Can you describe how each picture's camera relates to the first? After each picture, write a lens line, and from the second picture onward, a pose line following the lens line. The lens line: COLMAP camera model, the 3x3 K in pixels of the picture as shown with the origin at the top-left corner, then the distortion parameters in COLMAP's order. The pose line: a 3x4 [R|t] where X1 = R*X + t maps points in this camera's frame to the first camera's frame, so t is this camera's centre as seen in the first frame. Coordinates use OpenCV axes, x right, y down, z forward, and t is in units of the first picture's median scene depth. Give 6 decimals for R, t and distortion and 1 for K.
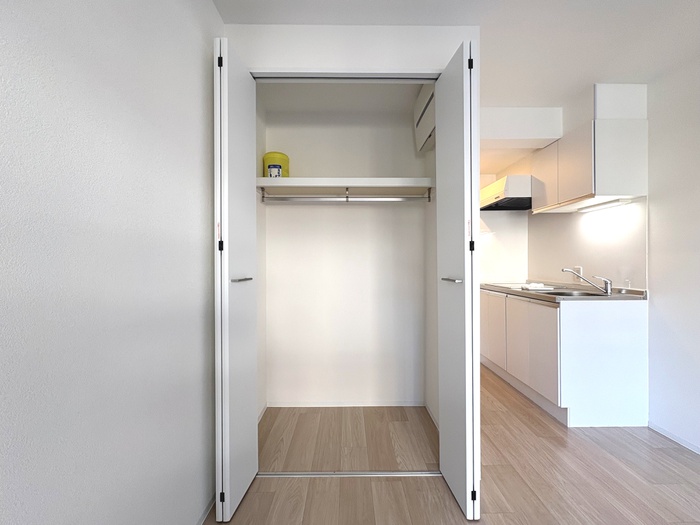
lens RADIAL K [[277.9, 0, 350.0], [0, 277.9, 262.5], [0, 0, 1]] dist [-0.000153, 0.000064]
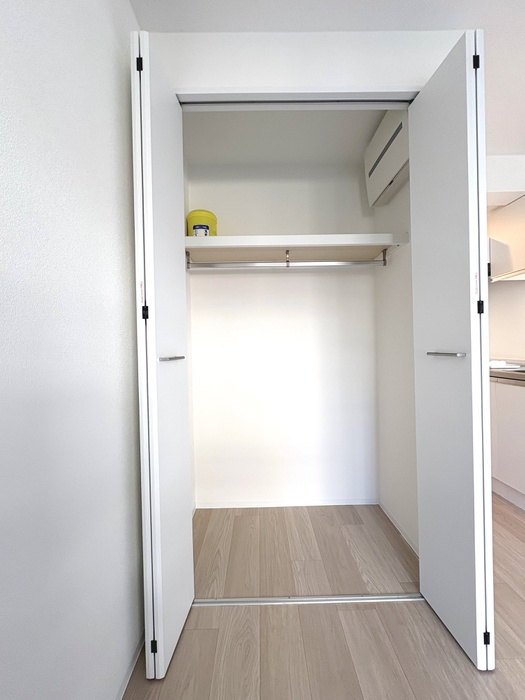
lens RADIAL K [[277.9, 0, 261.2], [0, 277.9, 349.1], [0, 0, 1]] dist [-0.000153, 0.000064]
pose [[0.999865, -0.016225, -0.002482, -0.114978], [0.016246, 0.999832, 0.008532, 0.027723], [0.002344, -0.008571, 0.999961, 0.190283]]
